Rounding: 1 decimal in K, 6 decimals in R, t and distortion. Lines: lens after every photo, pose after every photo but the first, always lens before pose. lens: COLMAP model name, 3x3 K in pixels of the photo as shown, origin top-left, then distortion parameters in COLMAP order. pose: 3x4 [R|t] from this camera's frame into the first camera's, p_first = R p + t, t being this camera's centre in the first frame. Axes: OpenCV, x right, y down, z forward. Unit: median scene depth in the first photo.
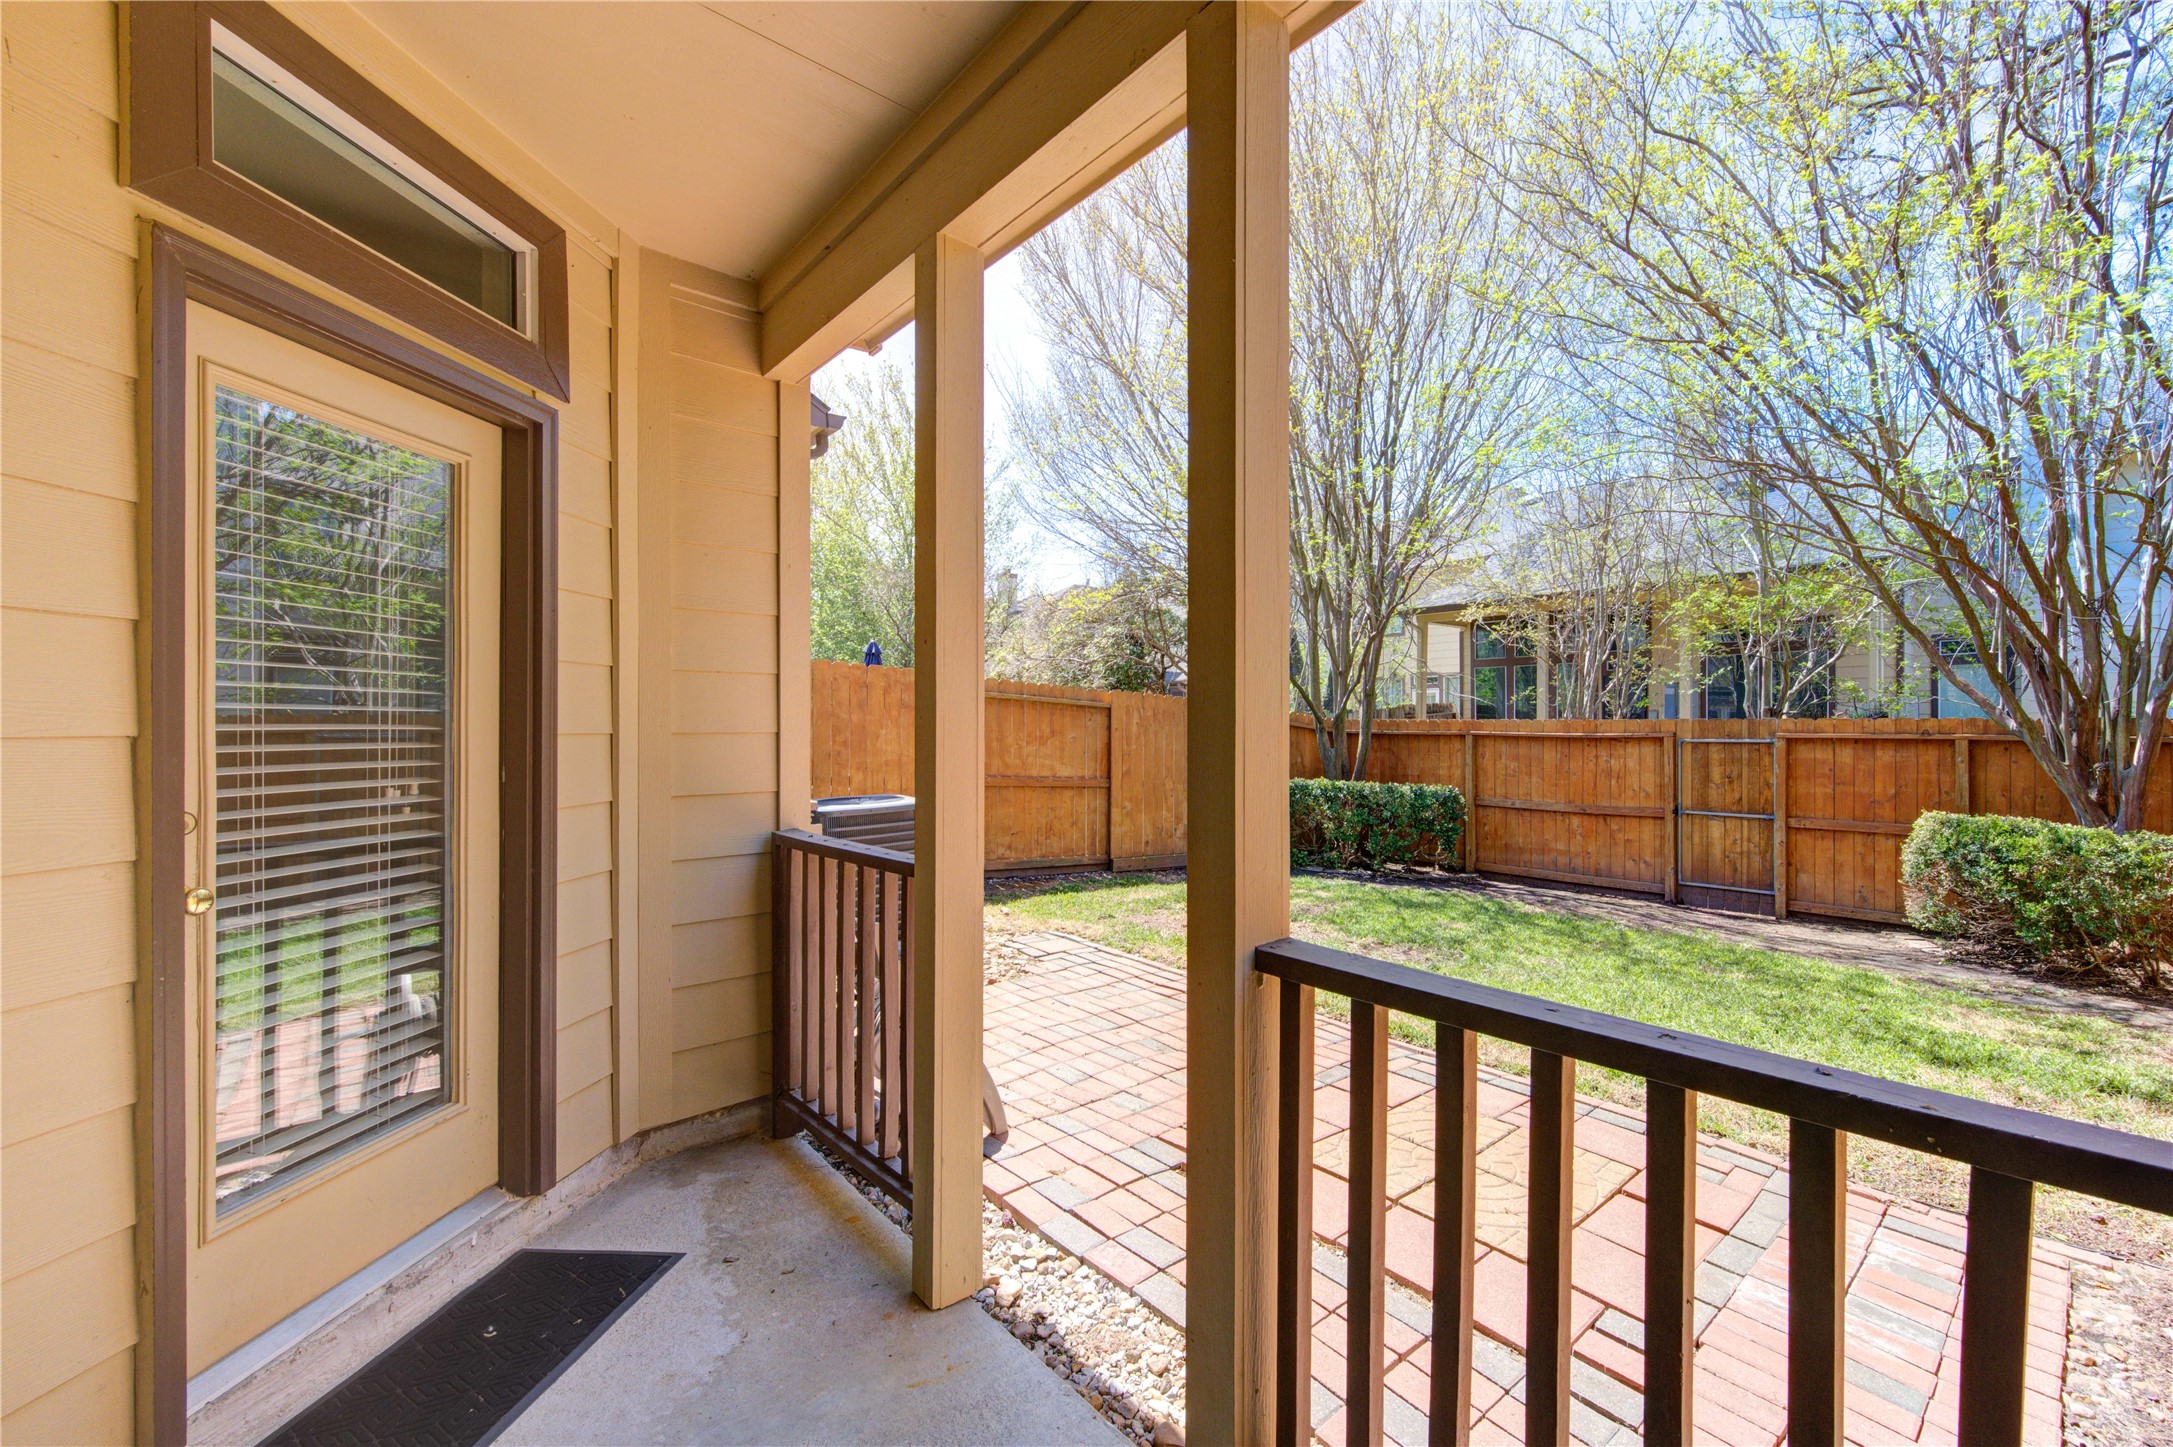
lens RADIAL K [[902.9, 0, 1086.5], [0, 902.9, 723.5], [0, 0, 1]] dist [-0.001529, 0.000677]
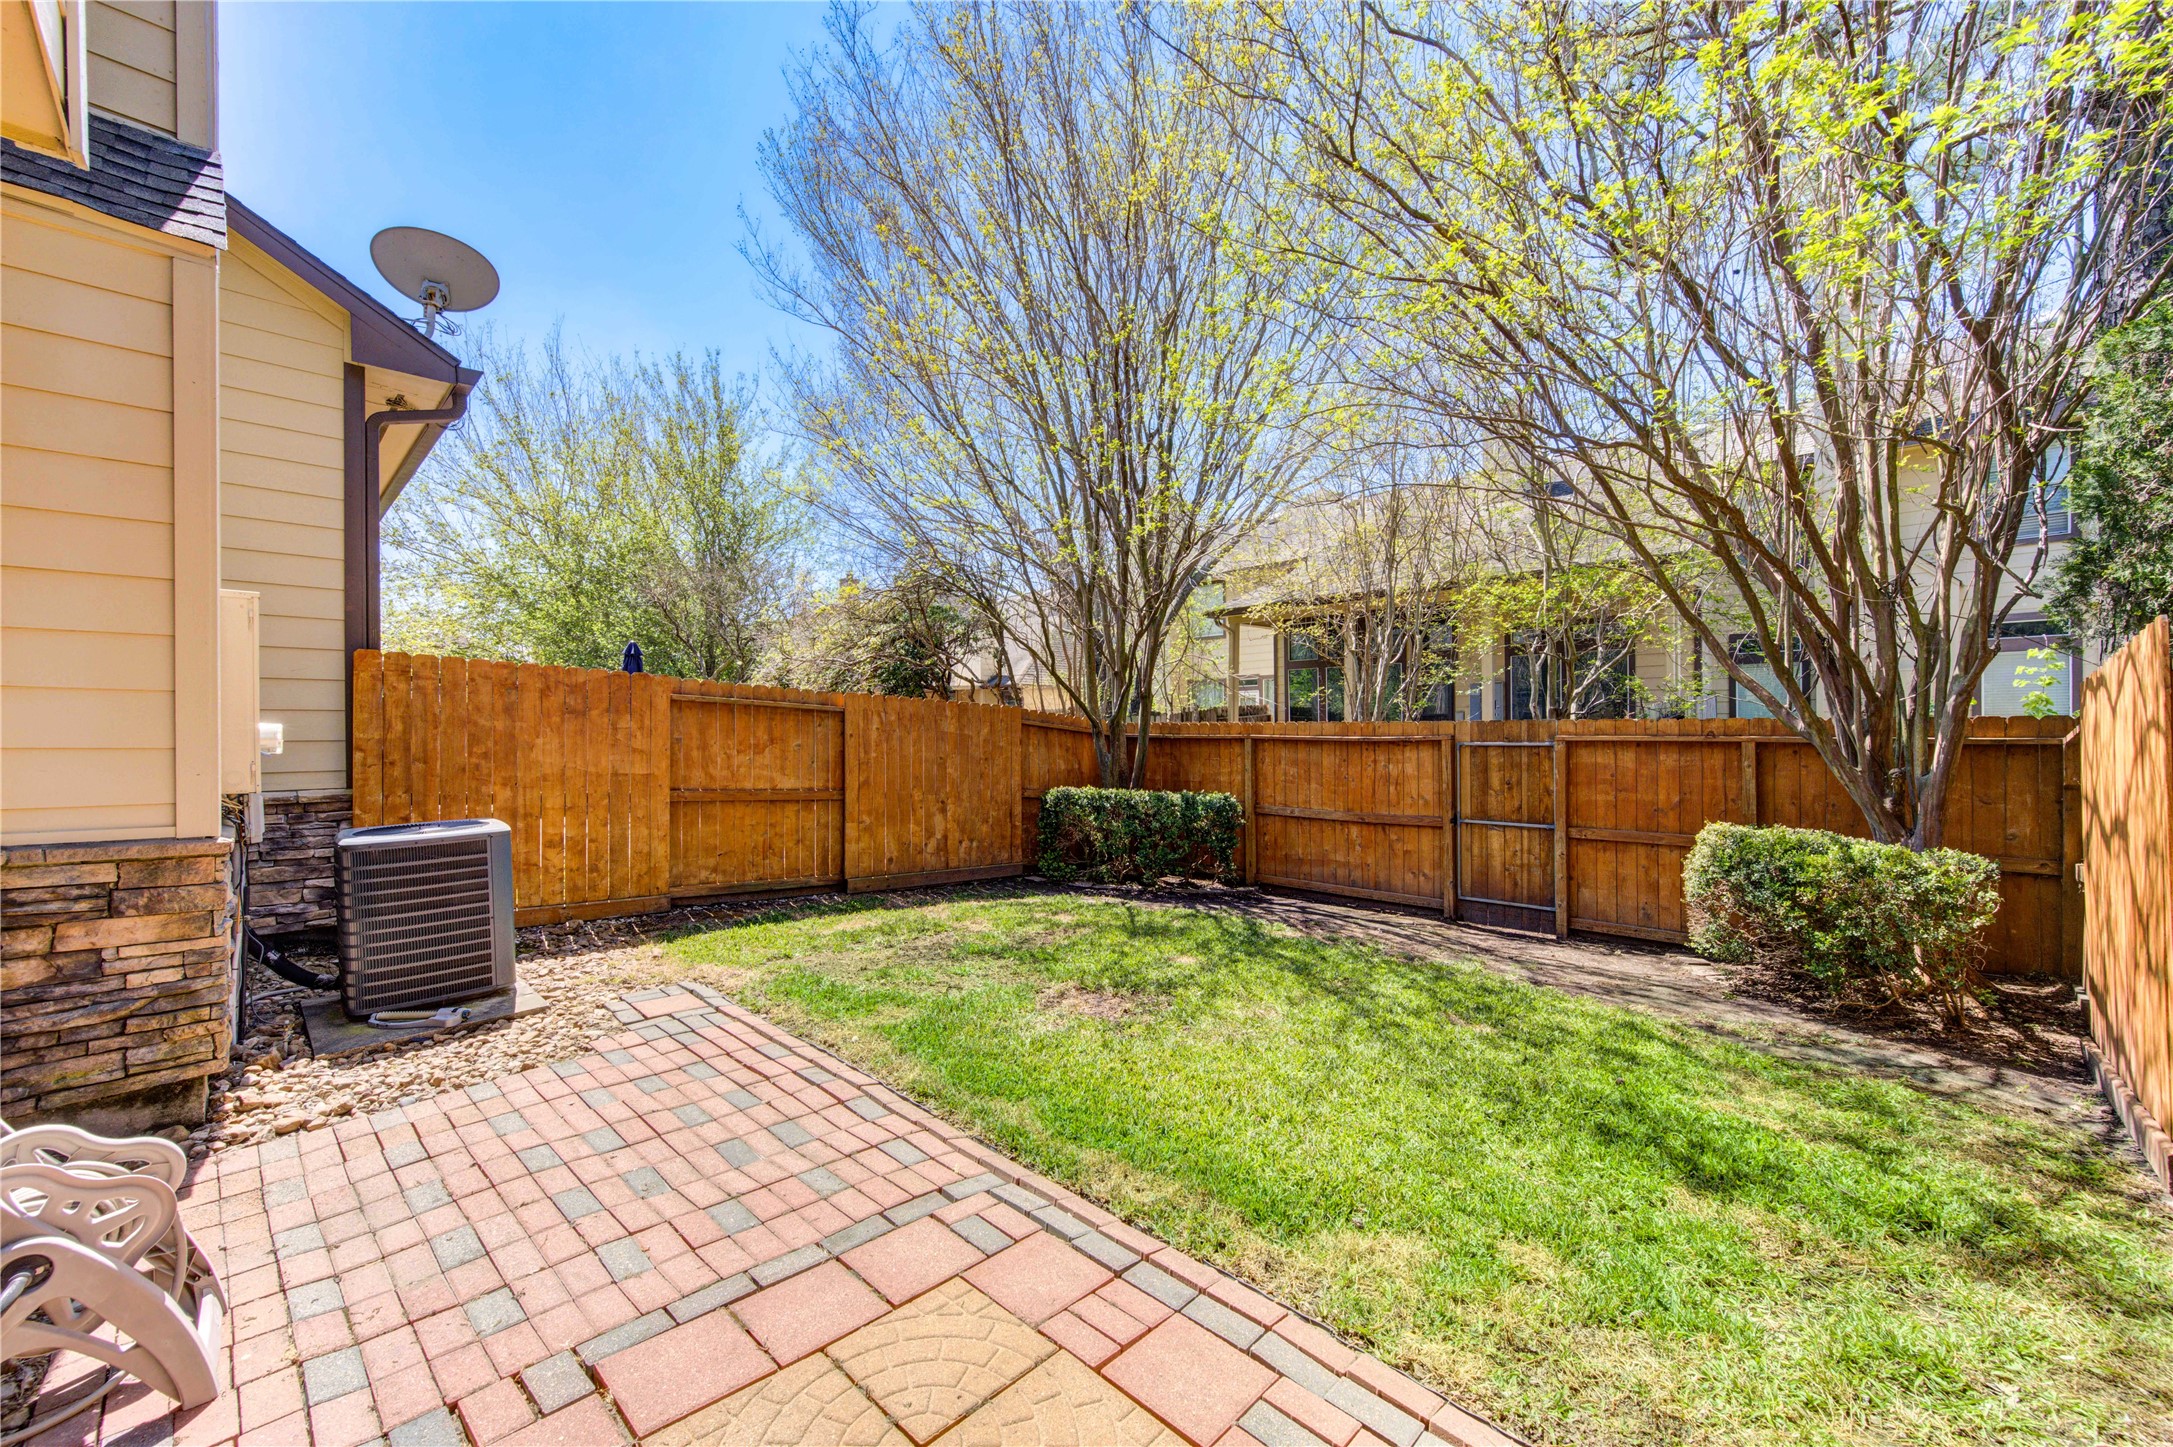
lens RADIAL K [[852.7, 0, 1006.4], [0, 852.7, 726.4], [0, 0, 1]] dist [0.001679, -0.000406]
pose [[0.999146, -0.005838, 0.040908, 0.194734], [0.005855, 0.999983, -0.000292, -0.001957], [-0.040905, 0.000531, 0.999163, 0.177295]]
